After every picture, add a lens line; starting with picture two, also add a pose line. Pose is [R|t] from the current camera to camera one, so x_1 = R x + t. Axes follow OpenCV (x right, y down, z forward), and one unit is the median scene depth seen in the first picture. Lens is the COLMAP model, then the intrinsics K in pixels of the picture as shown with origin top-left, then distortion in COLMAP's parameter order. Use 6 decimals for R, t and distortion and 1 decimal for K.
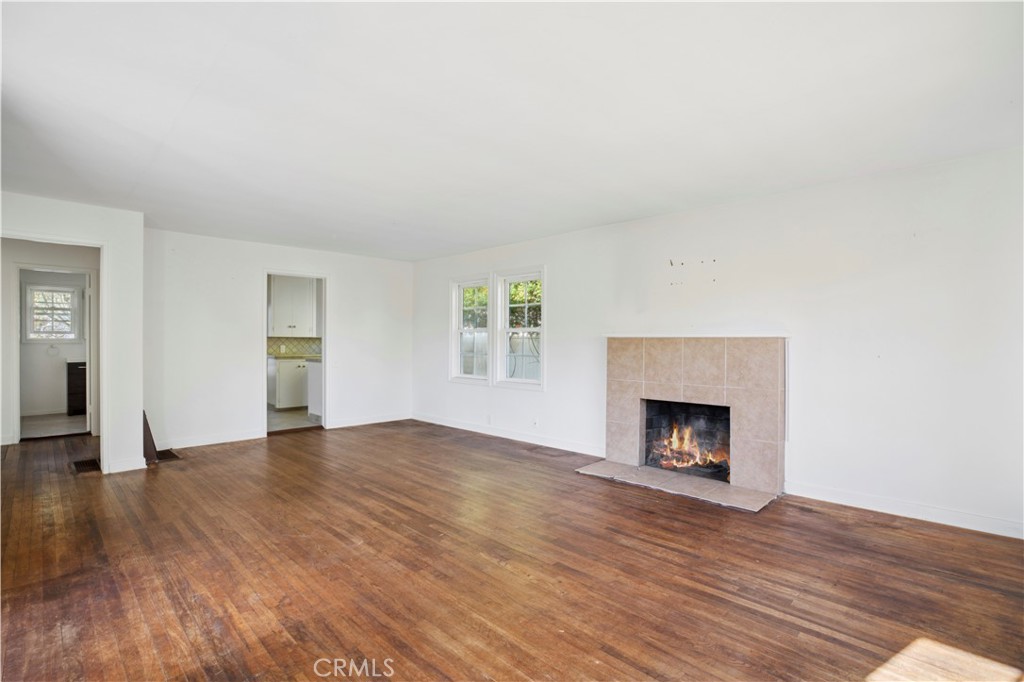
lens RADIAL K [[489.3, 0, 513.9], [0, 489.3, 341.4], [0, 0, 1]] dist [-0.054590, 0.016061]
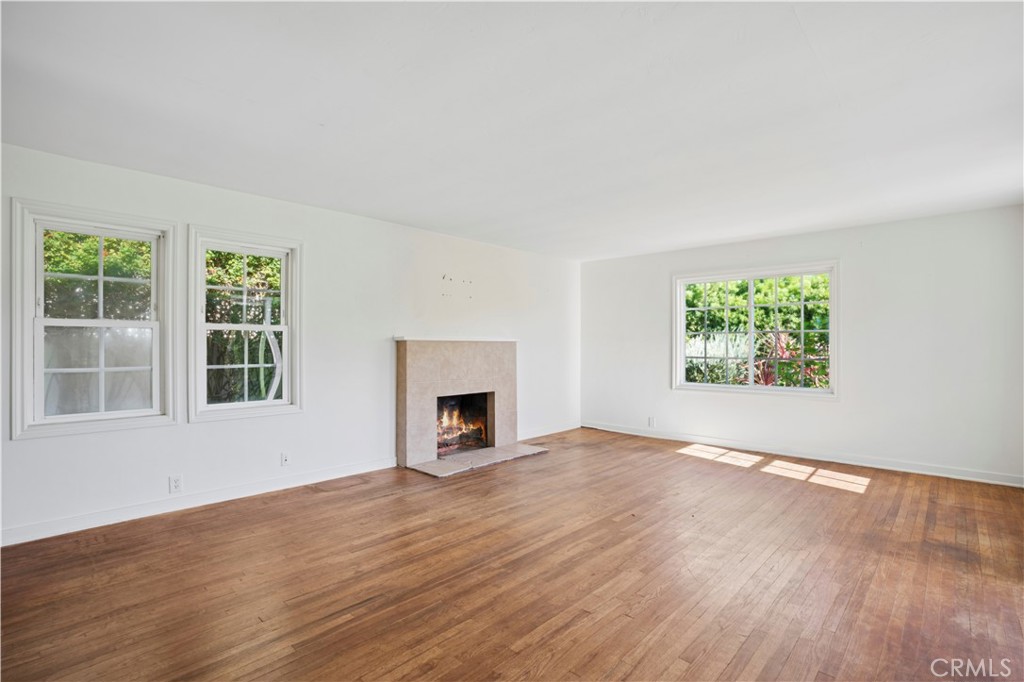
lens RADIAL K [[489.3, 0, 513.9], [0, 489.3, 341.4], [0, 0, 1]] dist [-0.054590, 0.016061]
pose [[-0.031405, 0.004745, 0.999495, -1.085244], [-0.000574, 0.999988, -0.004765, -0.001587], [-0.999507, -0.000724, -0.031402, 1.123587]]
